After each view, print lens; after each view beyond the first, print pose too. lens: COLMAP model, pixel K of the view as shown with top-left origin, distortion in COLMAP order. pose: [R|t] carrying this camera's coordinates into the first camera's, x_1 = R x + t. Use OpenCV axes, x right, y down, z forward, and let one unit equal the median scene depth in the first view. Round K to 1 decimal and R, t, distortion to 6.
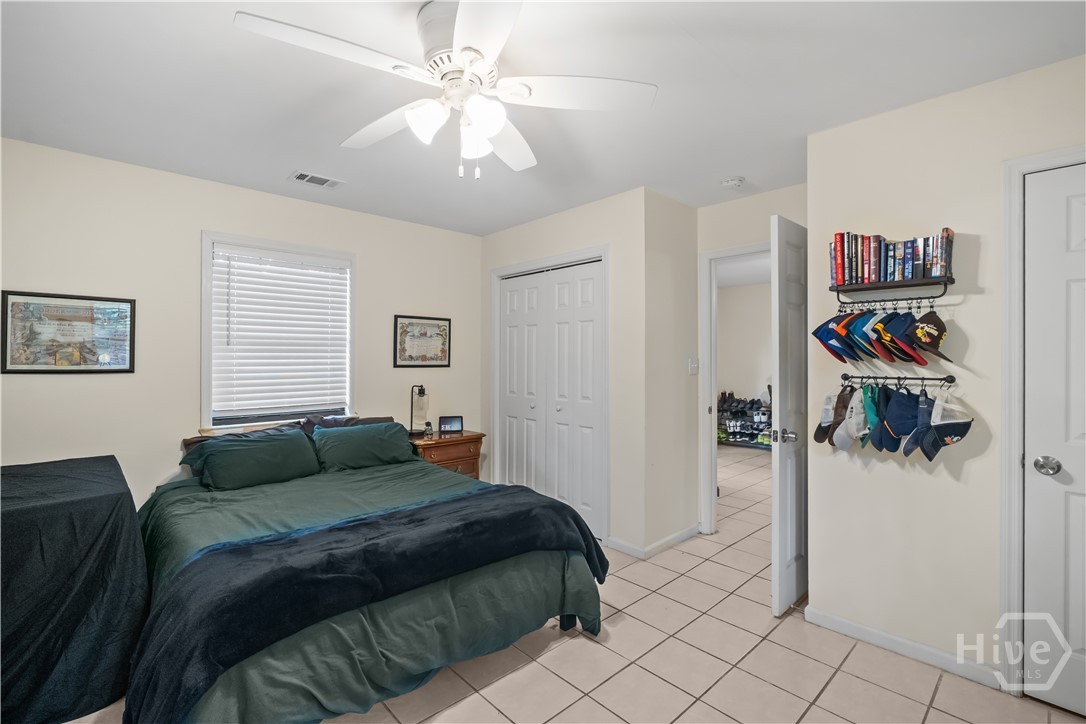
lens RADIAL K [[486.6, 0, 543.0], [0, 486.6, 357.6], [0, 0, 1]] dist [-0.004619, 0.000711]
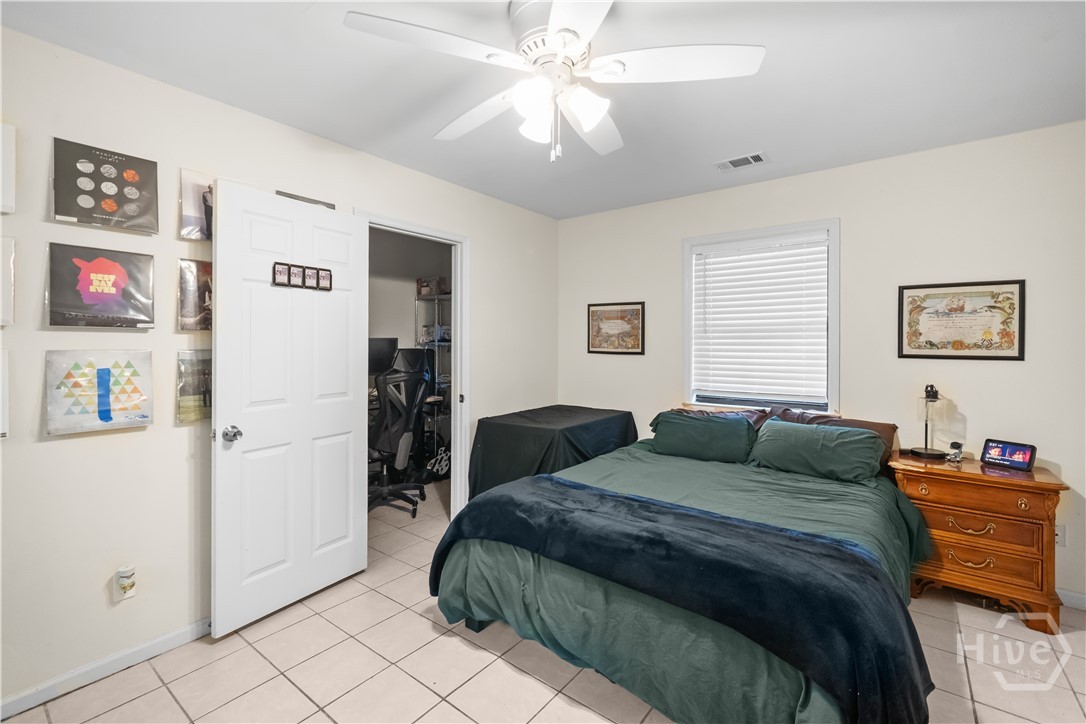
lens RADIAL K [[486.6, 0, 530.8], [0, 486.6, 344.2], [0, 0, 1]] dist [-0.004619, 0.000711]
pose [[0.143211, 0.002161, -0.989690, 0.339170], [-0.001422, 0.999997, 0.001978, -0.000745], [0.989691, 0.001124, 0.143213, 0.344726]]
